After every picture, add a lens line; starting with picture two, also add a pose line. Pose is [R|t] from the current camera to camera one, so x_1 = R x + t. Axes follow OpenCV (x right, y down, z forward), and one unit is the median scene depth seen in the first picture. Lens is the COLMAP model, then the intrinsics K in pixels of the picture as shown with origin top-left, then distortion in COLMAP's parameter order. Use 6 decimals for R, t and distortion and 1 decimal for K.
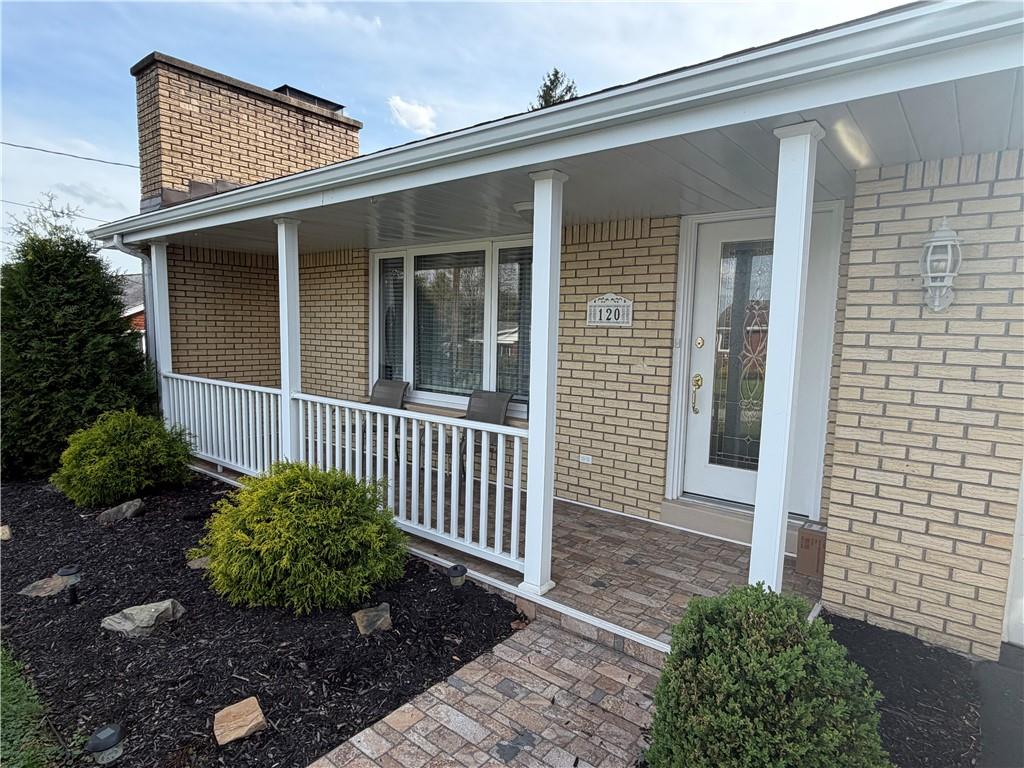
lens RADIAL K [[562.5, 0, 512.0], [0, 562.5, 384.0], [0, 0, 1]] dist [0.039511, 0.000071]
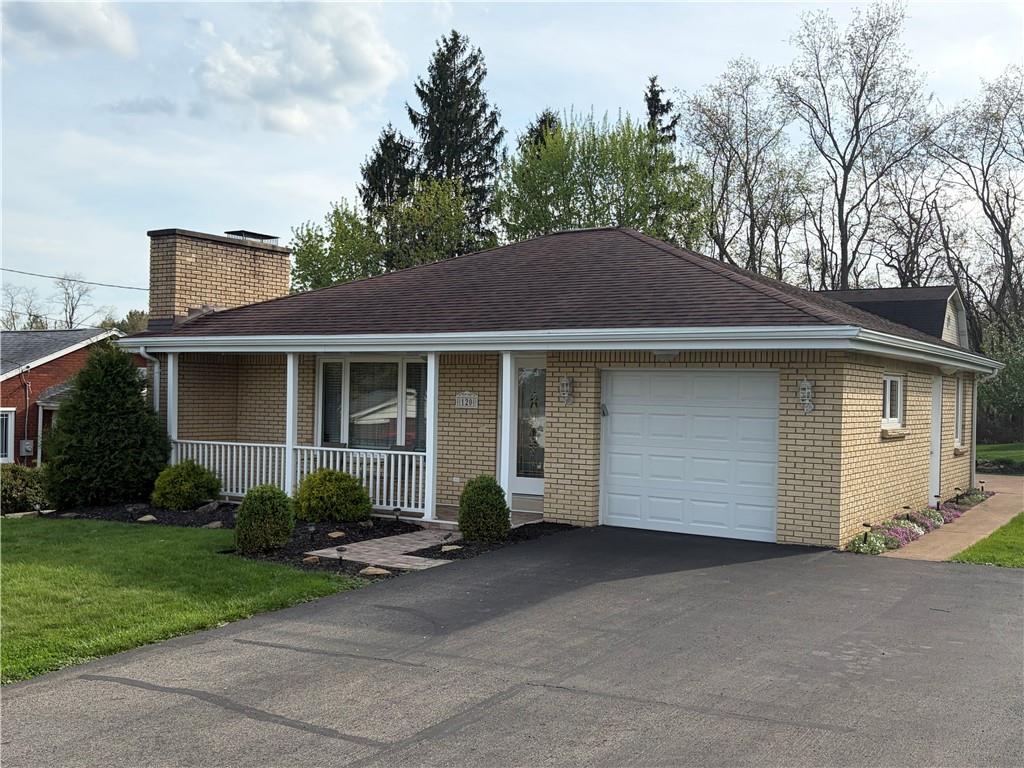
lens RADIAL K [[1056.9, 0, 512.0], [0, 1056.9, 384.0], [0, 0, 1]] dist [-0.006695, -0.005861]
pose [[0.992754, -0.002346, 0.120146, -0.099627], [0.015609, 0.993857, -0.109569, 0.196879], [-0.119150, 0.110650, 0.986691, -2.381412]]
